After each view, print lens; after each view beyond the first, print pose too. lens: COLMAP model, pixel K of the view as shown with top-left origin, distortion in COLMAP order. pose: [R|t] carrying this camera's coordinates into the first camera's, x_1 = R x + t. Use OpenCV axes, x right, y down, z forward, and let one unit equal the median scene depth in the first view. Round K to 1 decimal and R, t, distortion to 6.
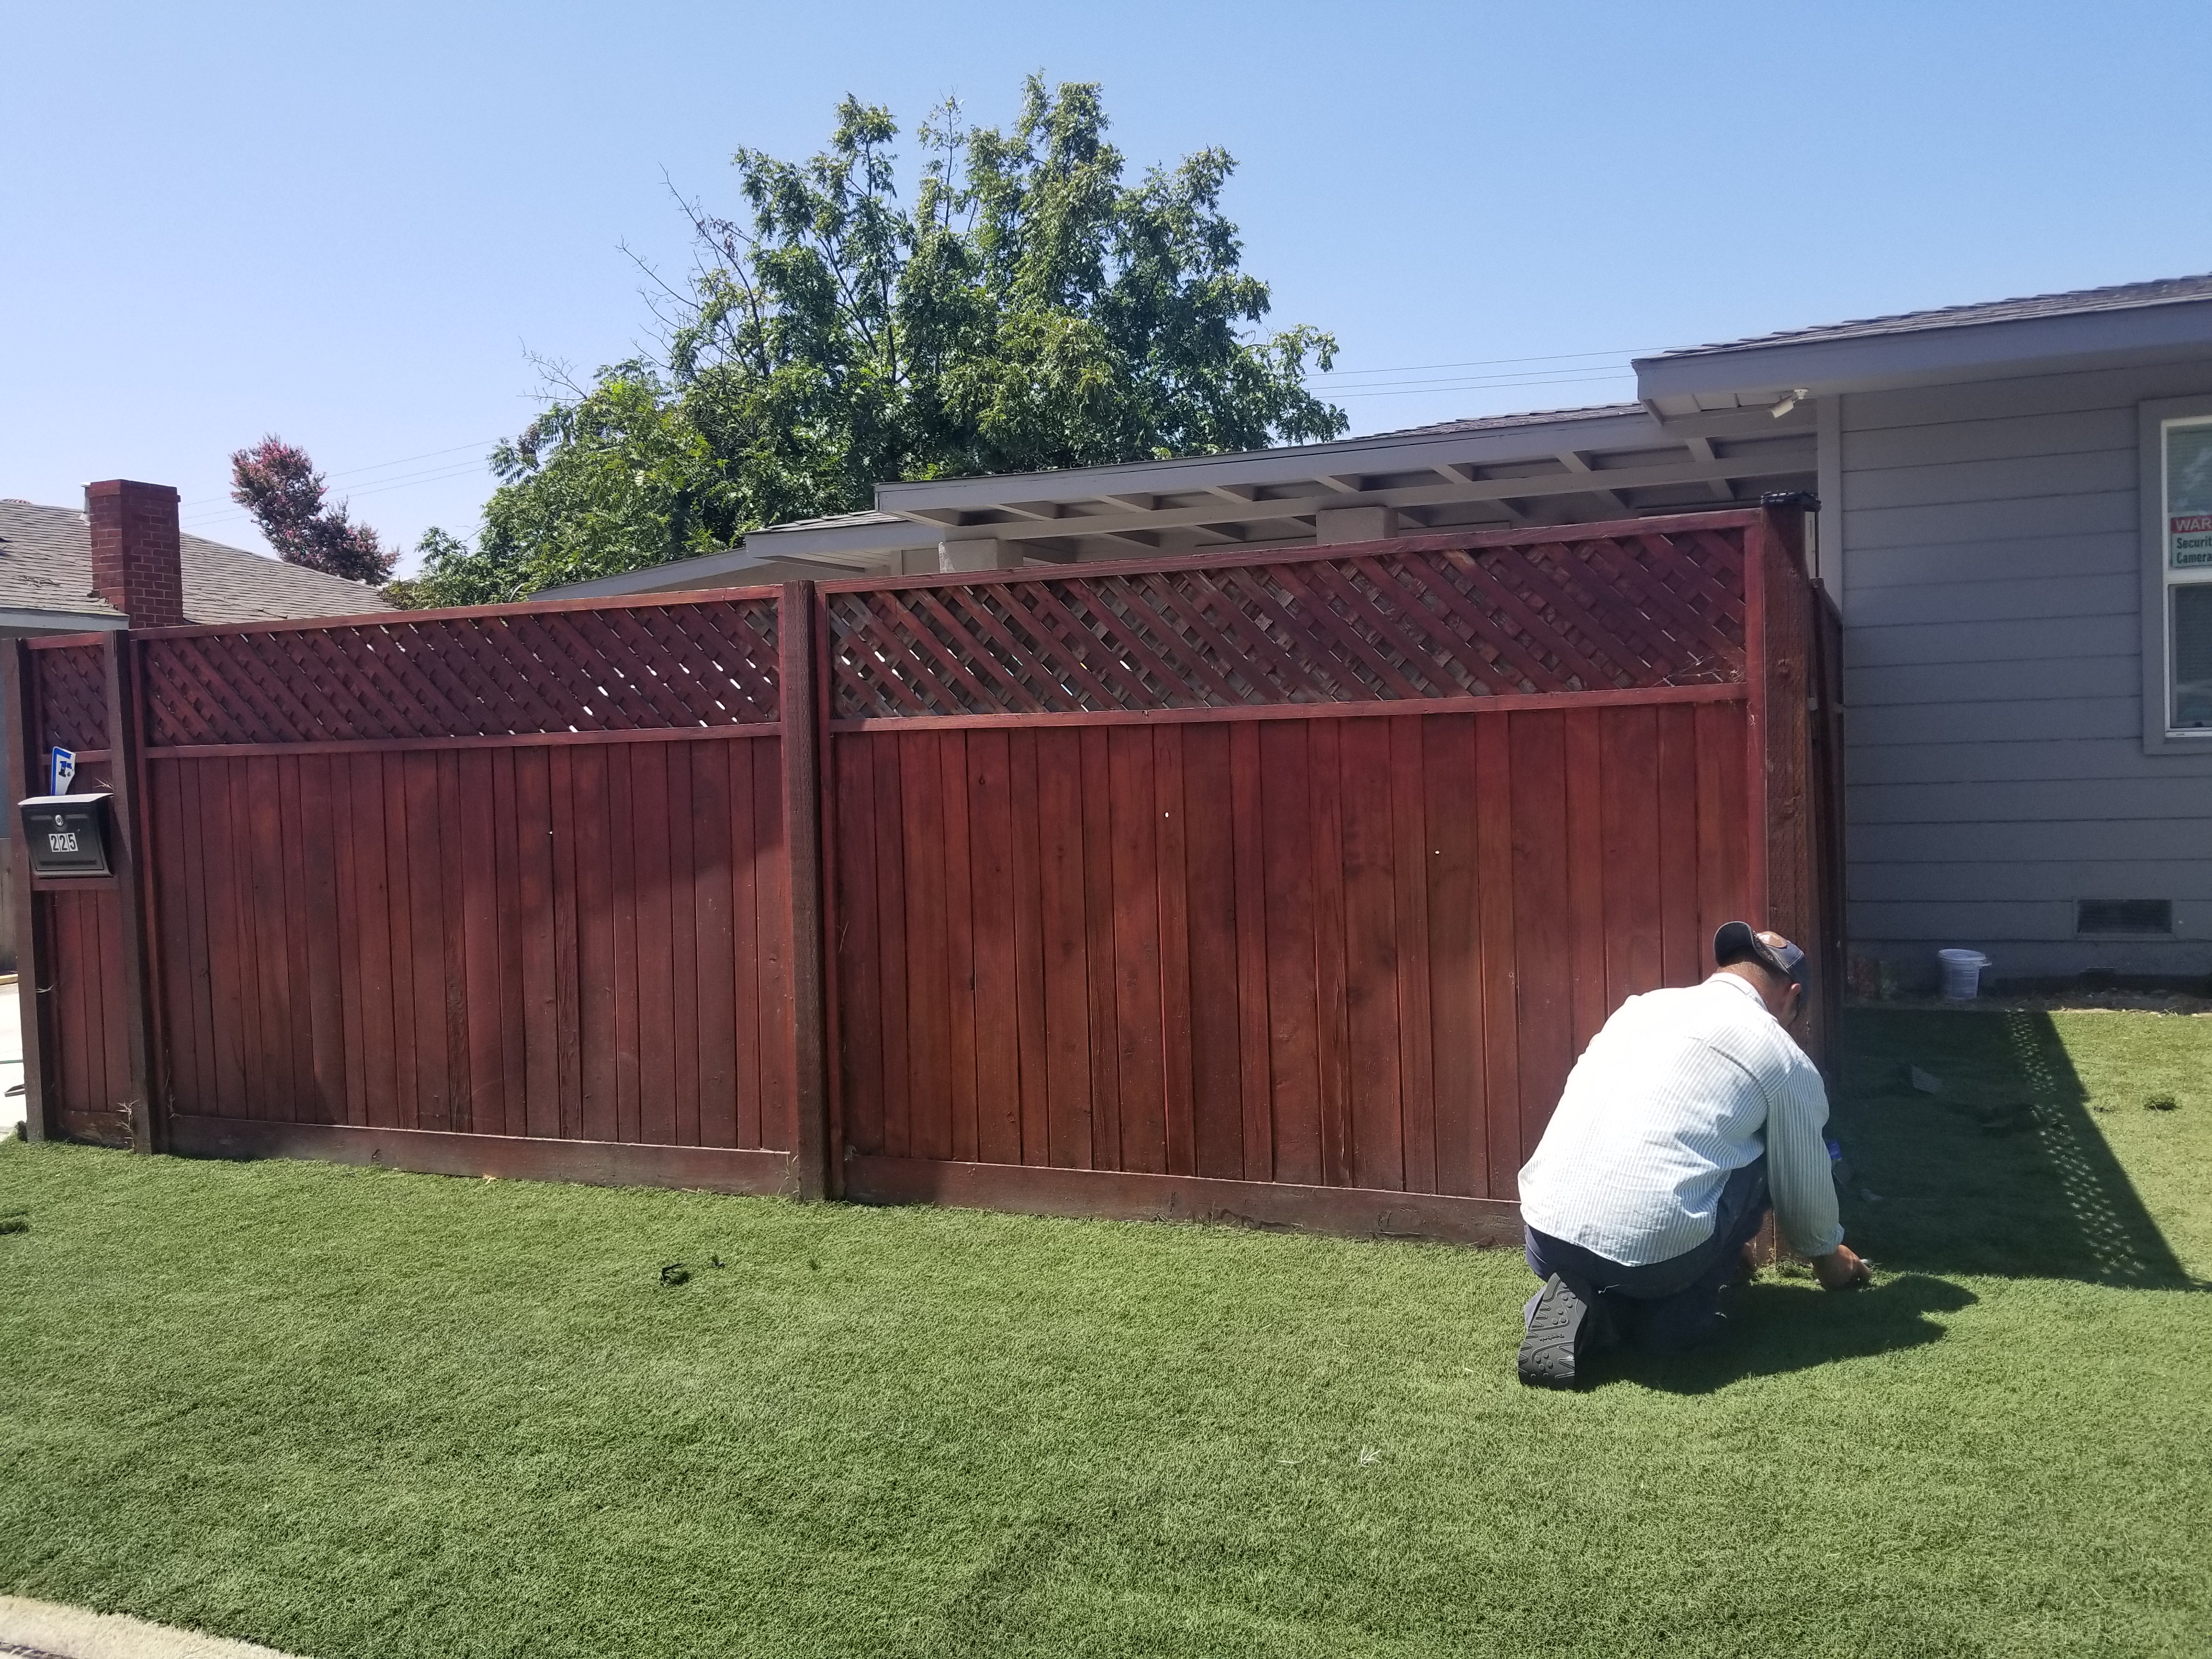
lens RADIAL K [[1727.8, 0, 1128.1], [0, 1727.8, 840.2], [0, 0, 1]] dist [0.062796, -0.102205]
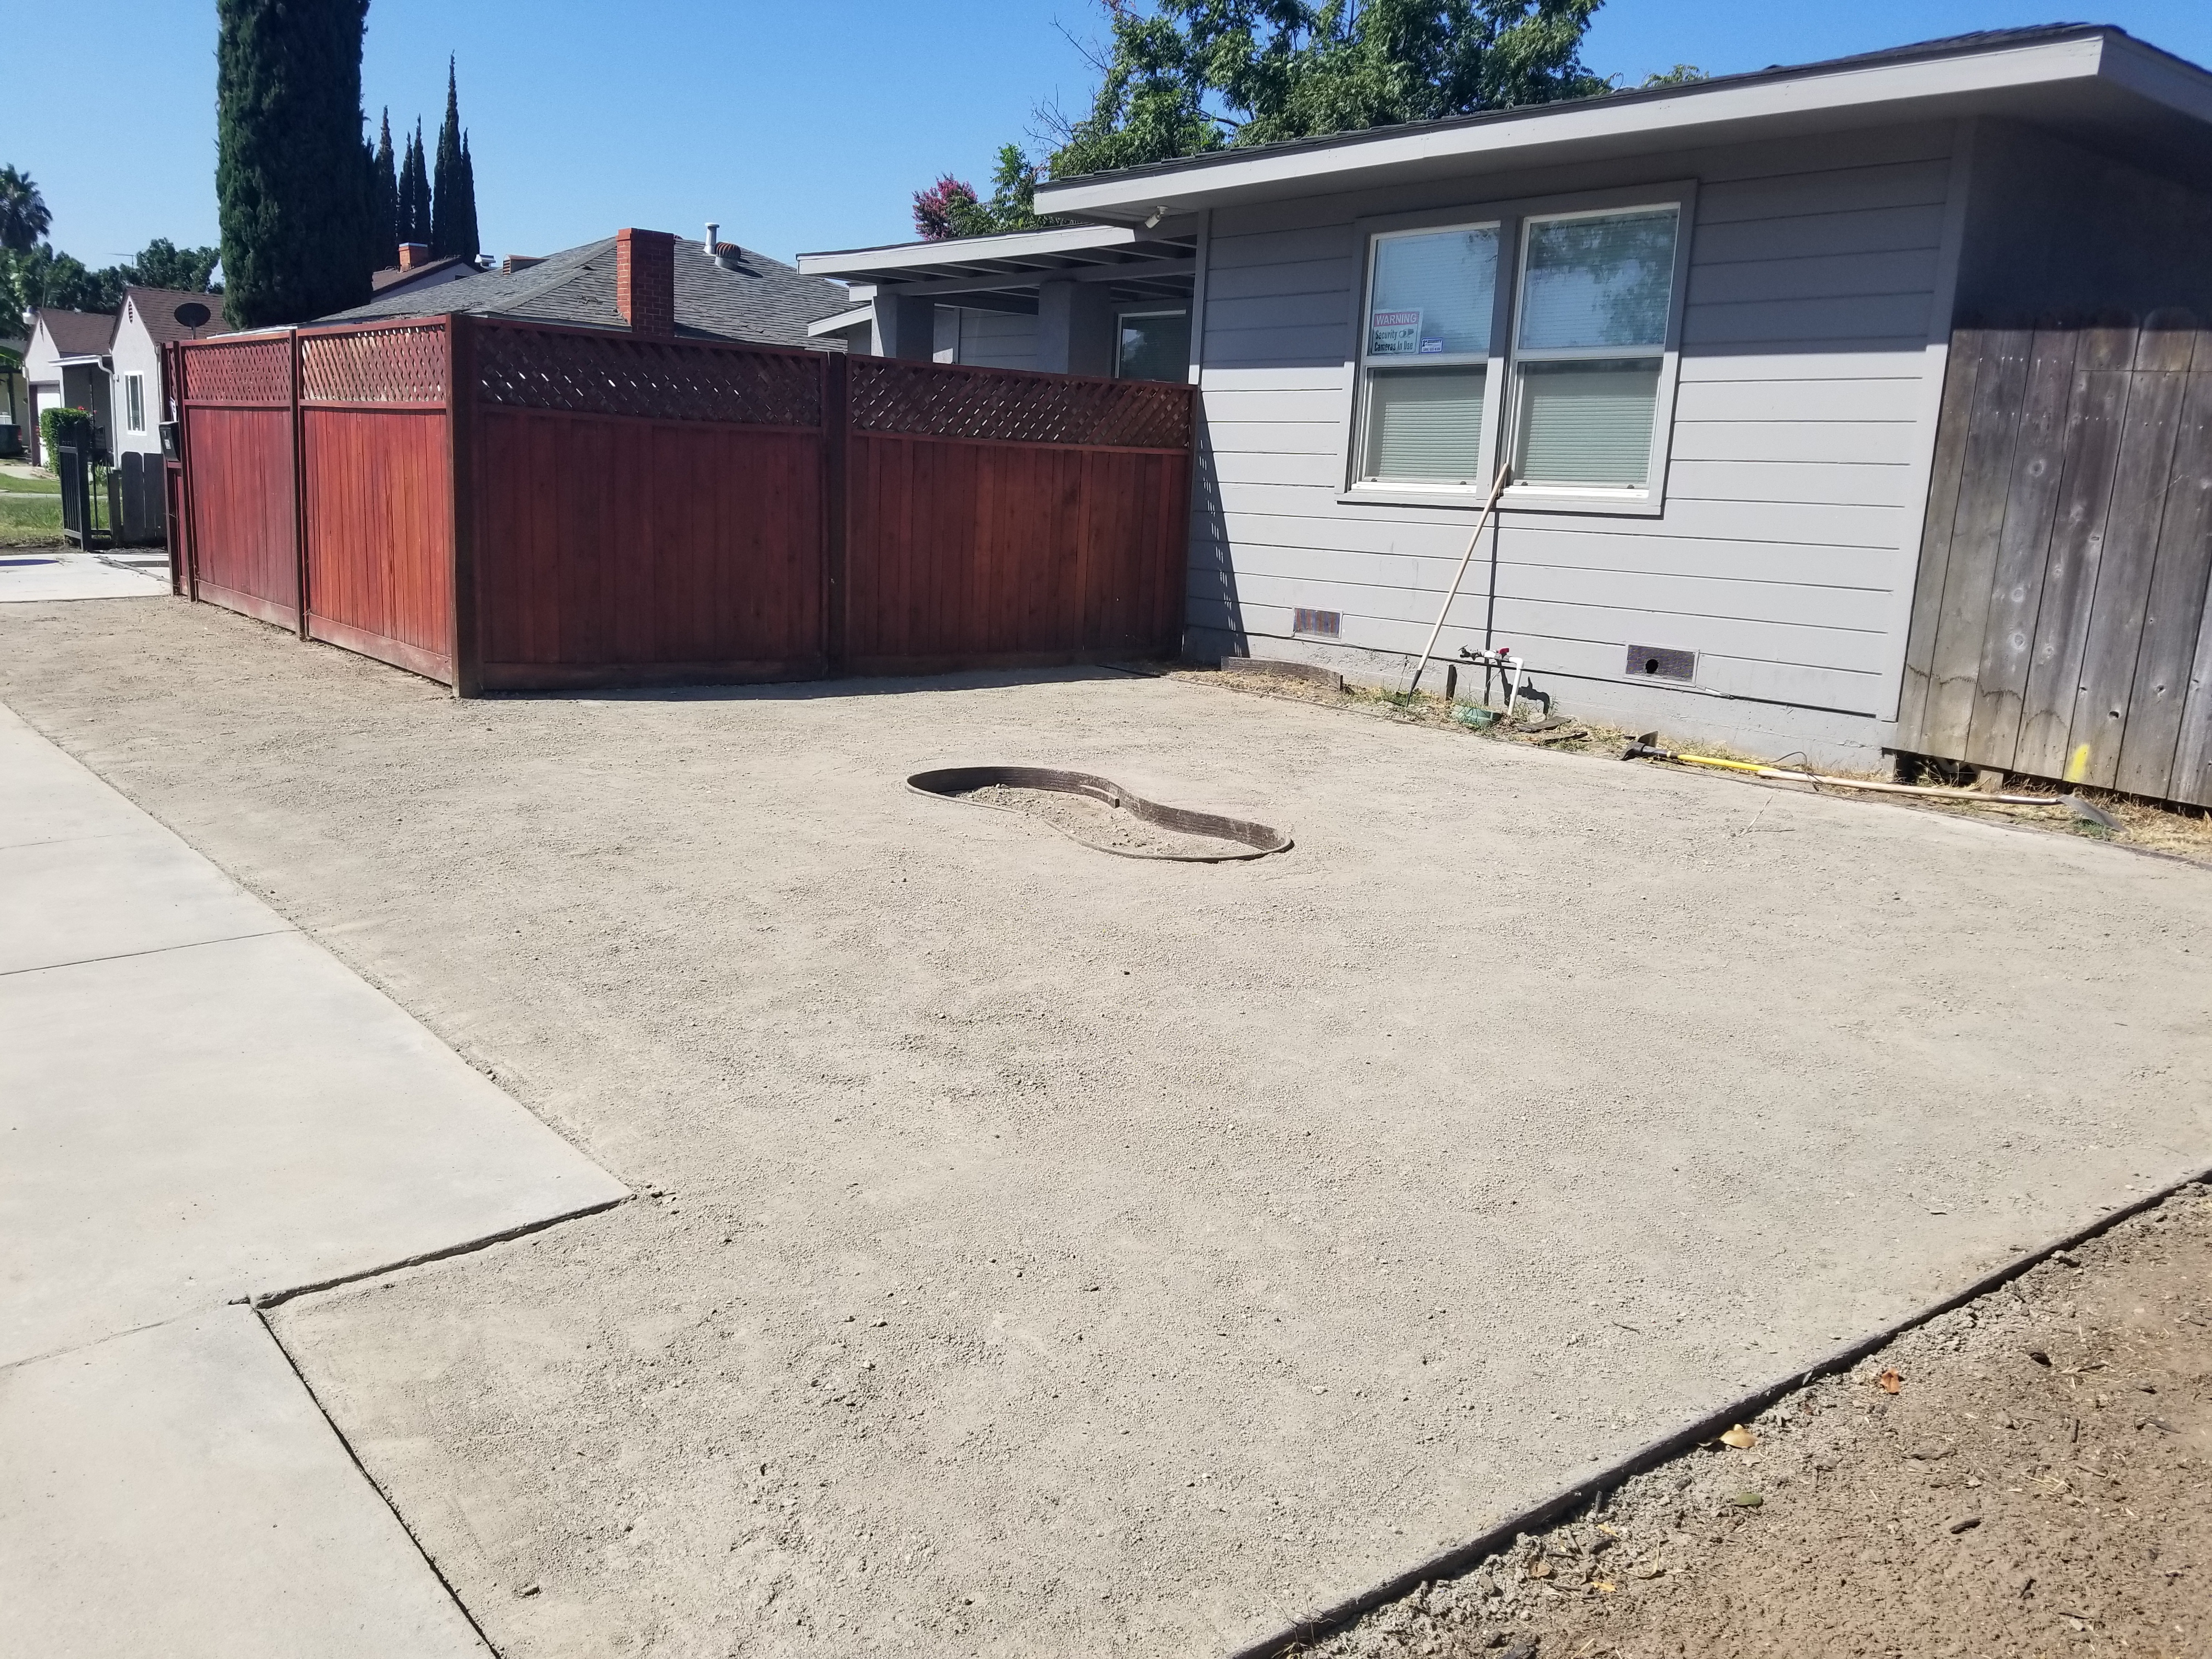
lens RADIAL K [[1727.8, 0, 1090.7], [0, 1727.8, 837.3], [0, 0, 1]] dist [0.062796, -0.102205]
pose [[0.870797, 0.168063, -0.462025, 1.075706], [-0.094432, 0.979436, 0.178292, -0.015361], [0.482488, -0.111626, 0.868761, -0.261235]]
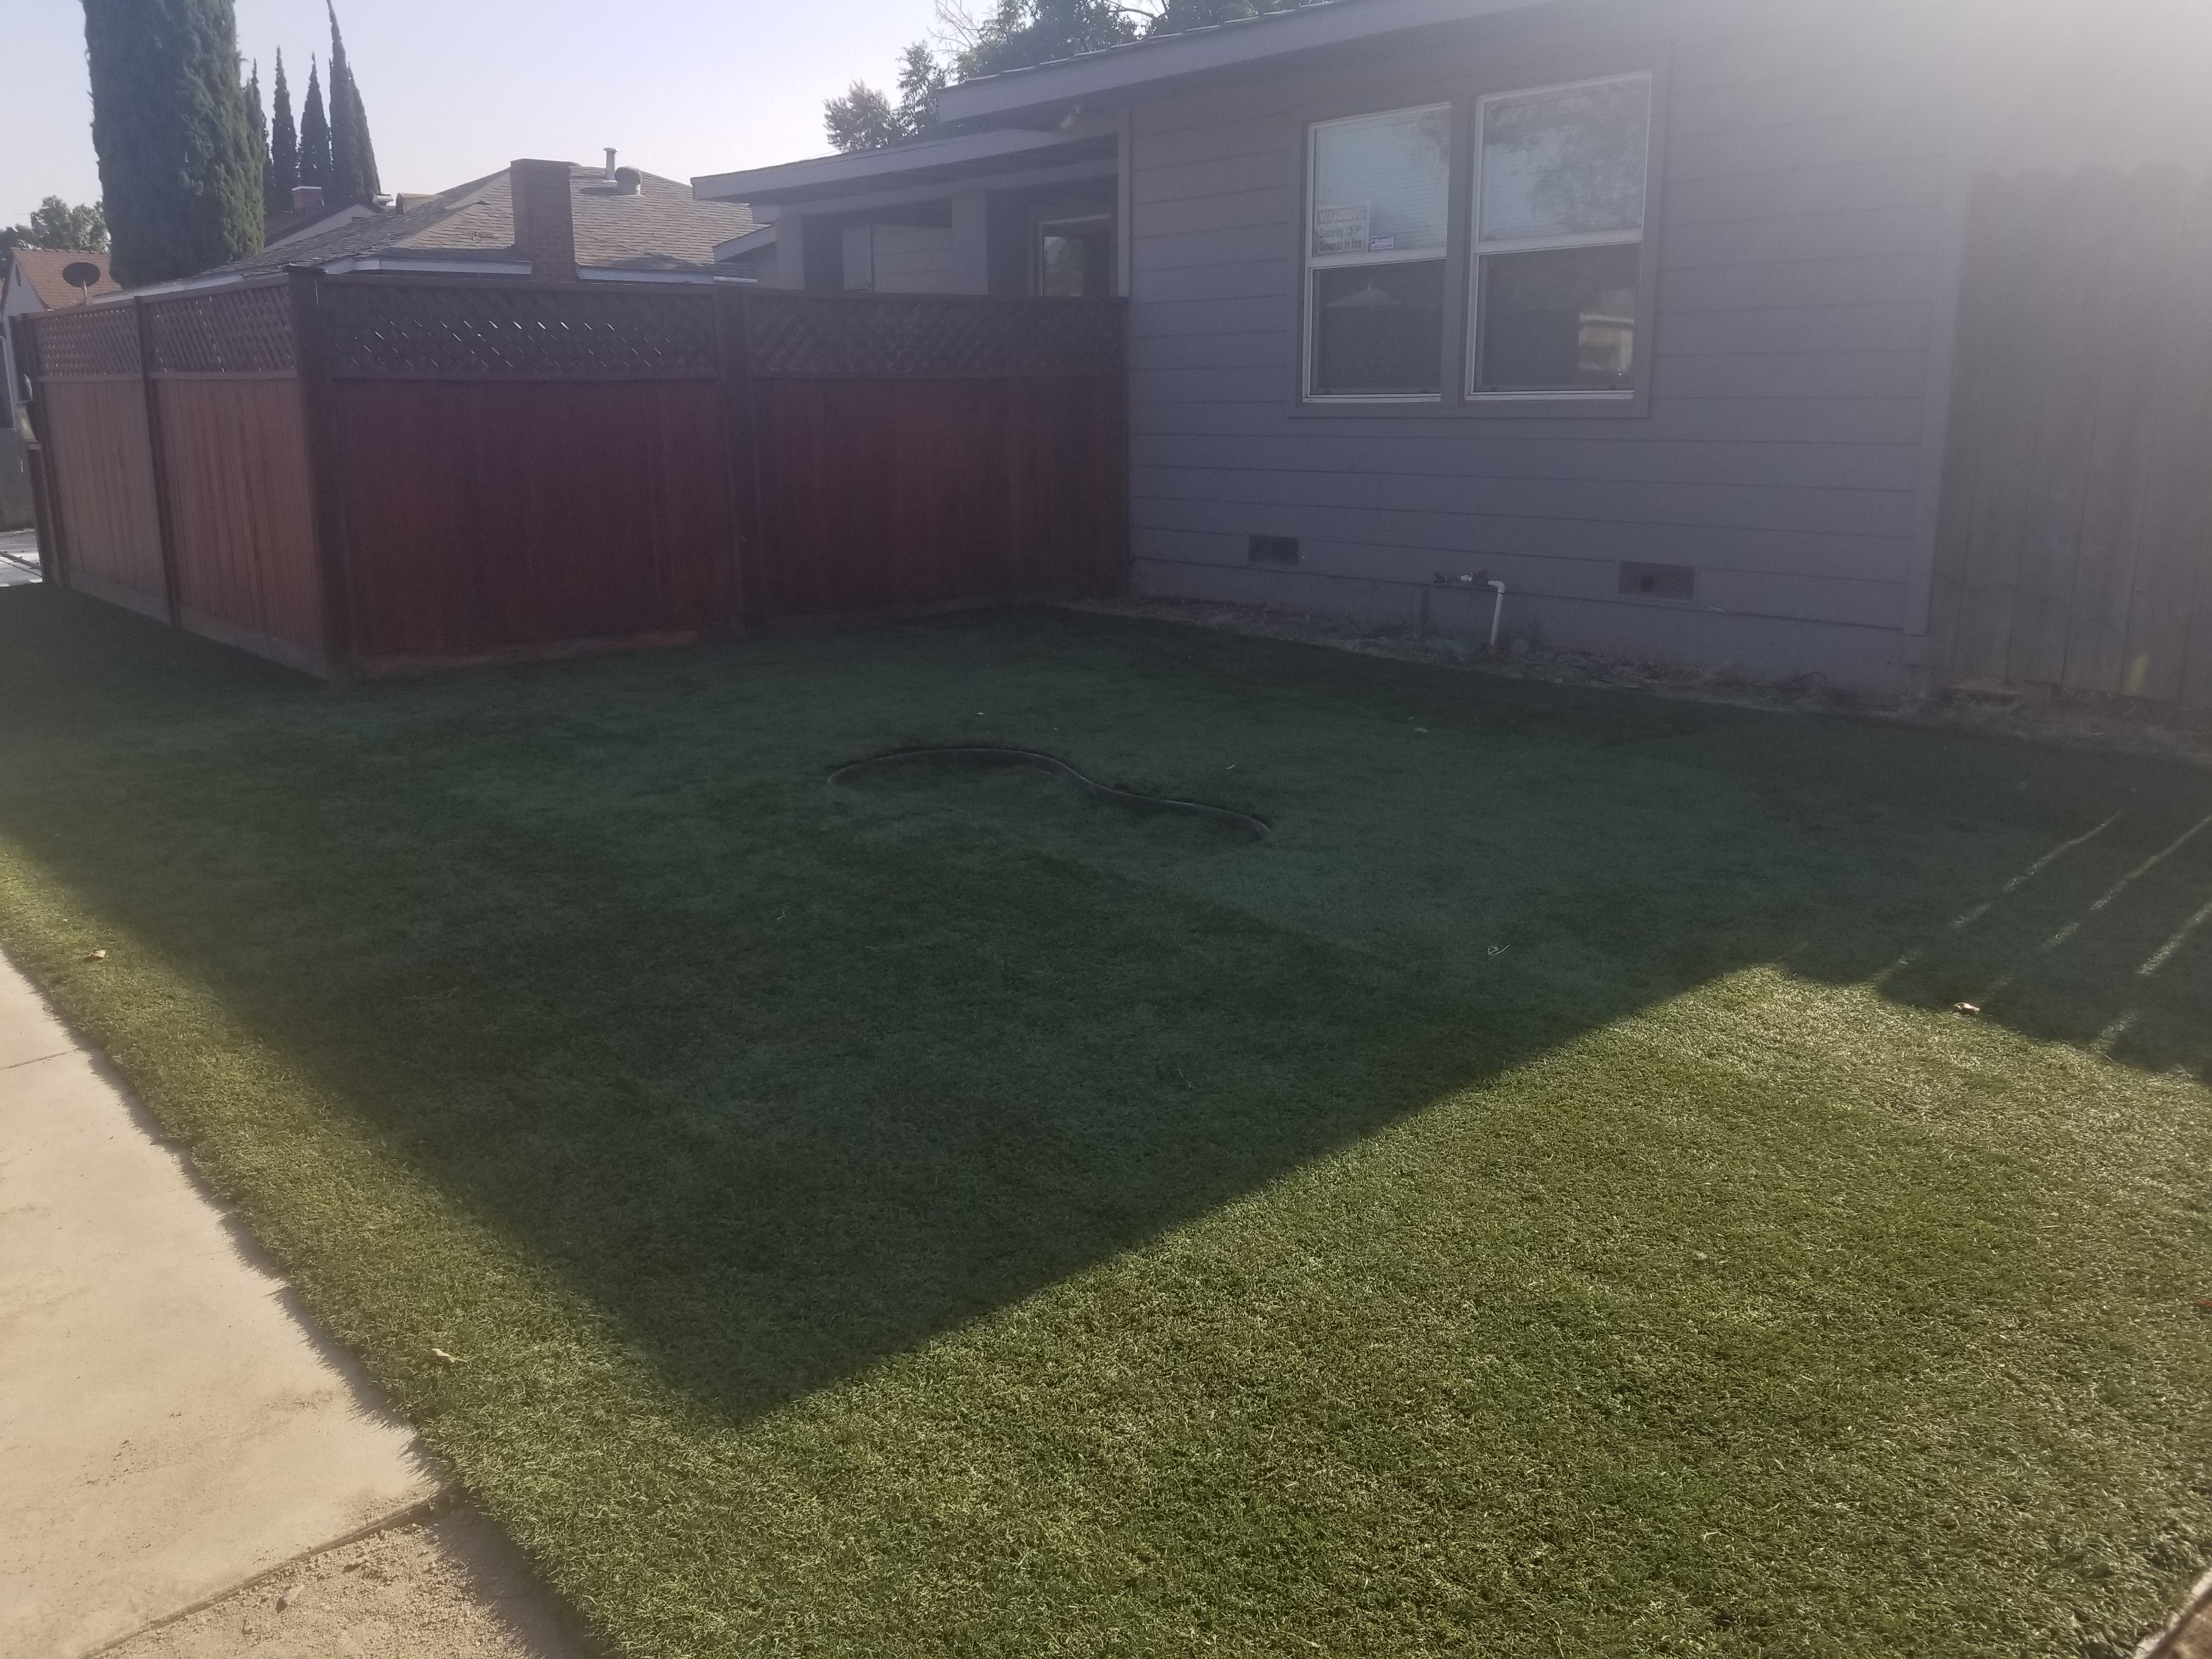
lens RADIAL K [[1727.8, 0, 1063.3], [0, 1727.8, 795.6], [0, 0, 1]] dist [0.062796, -0.102205]
pose [[0.885074, 0.127618, -0.447614, 1.024130], [-0.036365, 0.977698, 0.206843, -0.035024], [0.464028, -0.166794, 0.869976, -0.168757]]
